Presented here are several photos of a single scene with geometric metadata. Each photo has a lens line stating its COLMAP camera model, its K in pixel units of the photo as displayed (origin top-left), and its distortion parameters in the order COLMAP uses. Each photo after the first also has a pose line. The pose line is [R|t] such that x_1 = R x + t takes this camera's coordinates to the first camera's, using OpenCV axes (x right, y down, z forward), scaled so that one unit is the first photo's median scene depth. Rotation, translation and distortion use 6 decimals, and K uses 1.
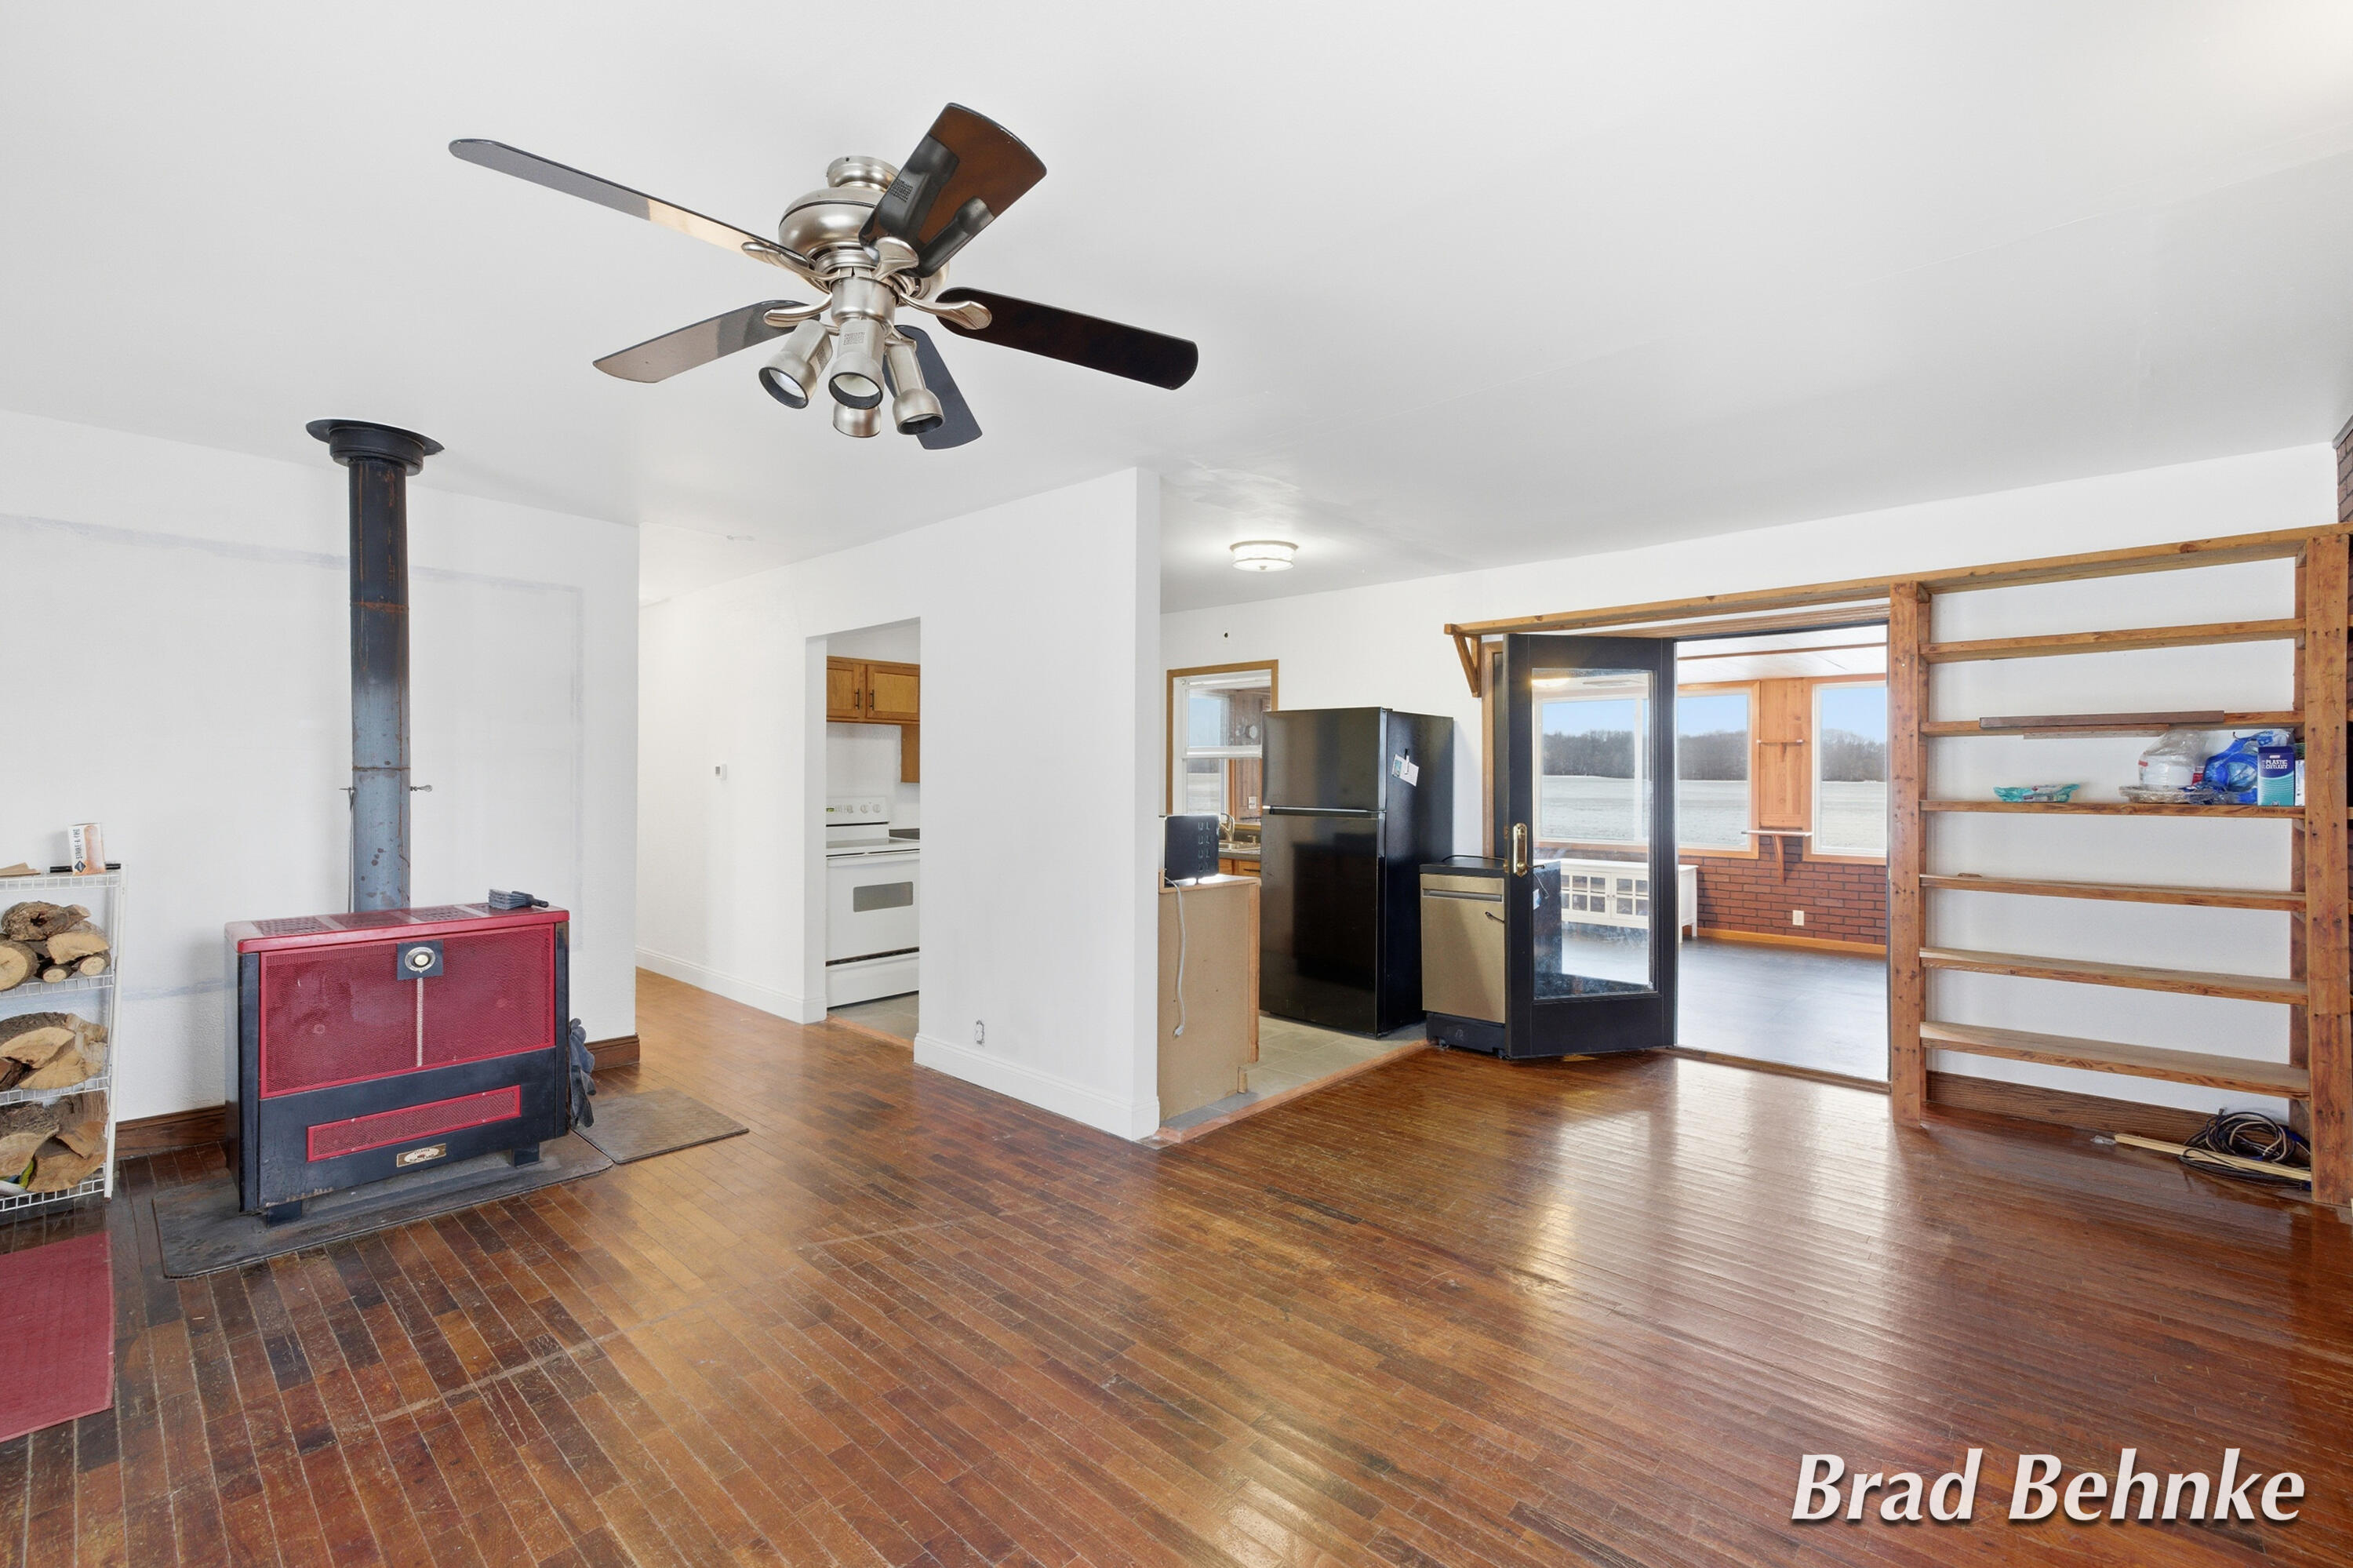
lens RADIAL K [[987.7, 0, 1161.9], [0, 987.7, 768.8], [0, 0, 1]] dist [-0.001446, -0.000052]
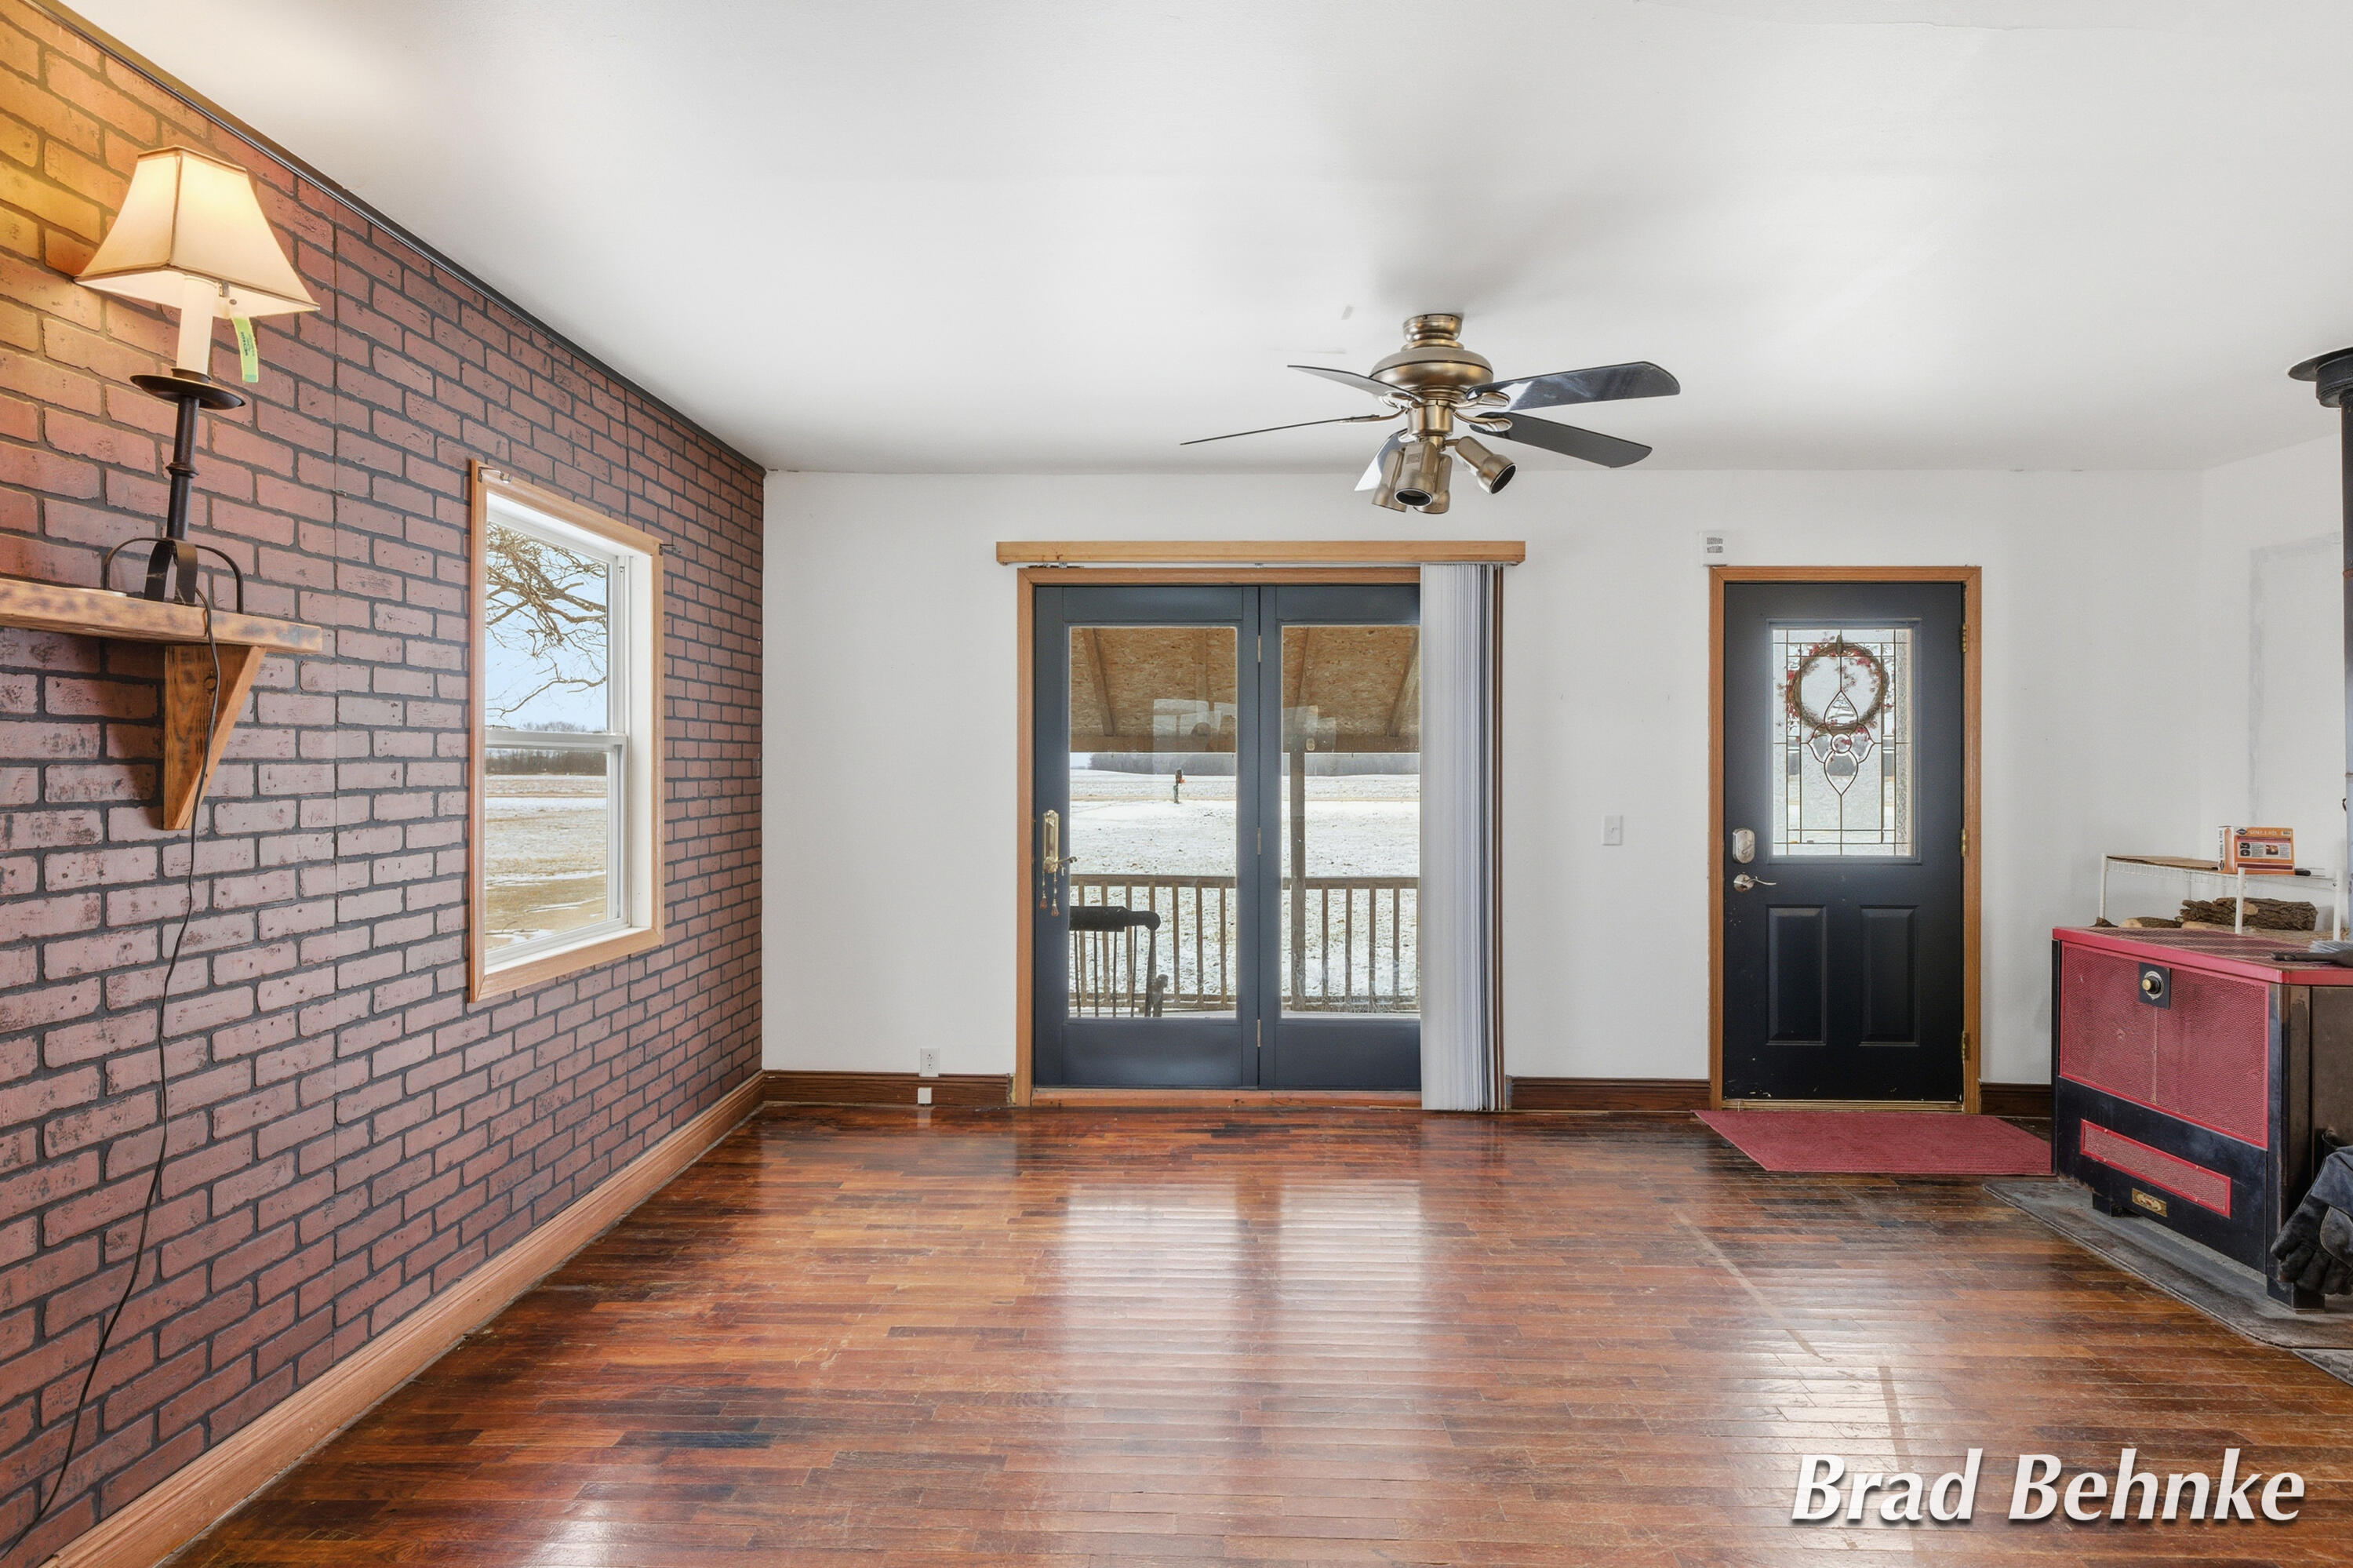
lens RADIAL K [[1238.1, 0, 1170.4], [0, 1238.1, 778.6], [0, 0, 1]] dist [0.003292, 0.000402]
pose [[-0.755207, -0.002921, -0.655480, 0.599288], [-0.007499, 0.999963, 0.004184, 0.009846], [0.655444, 0.008075, -0.755201, 1.157522]]
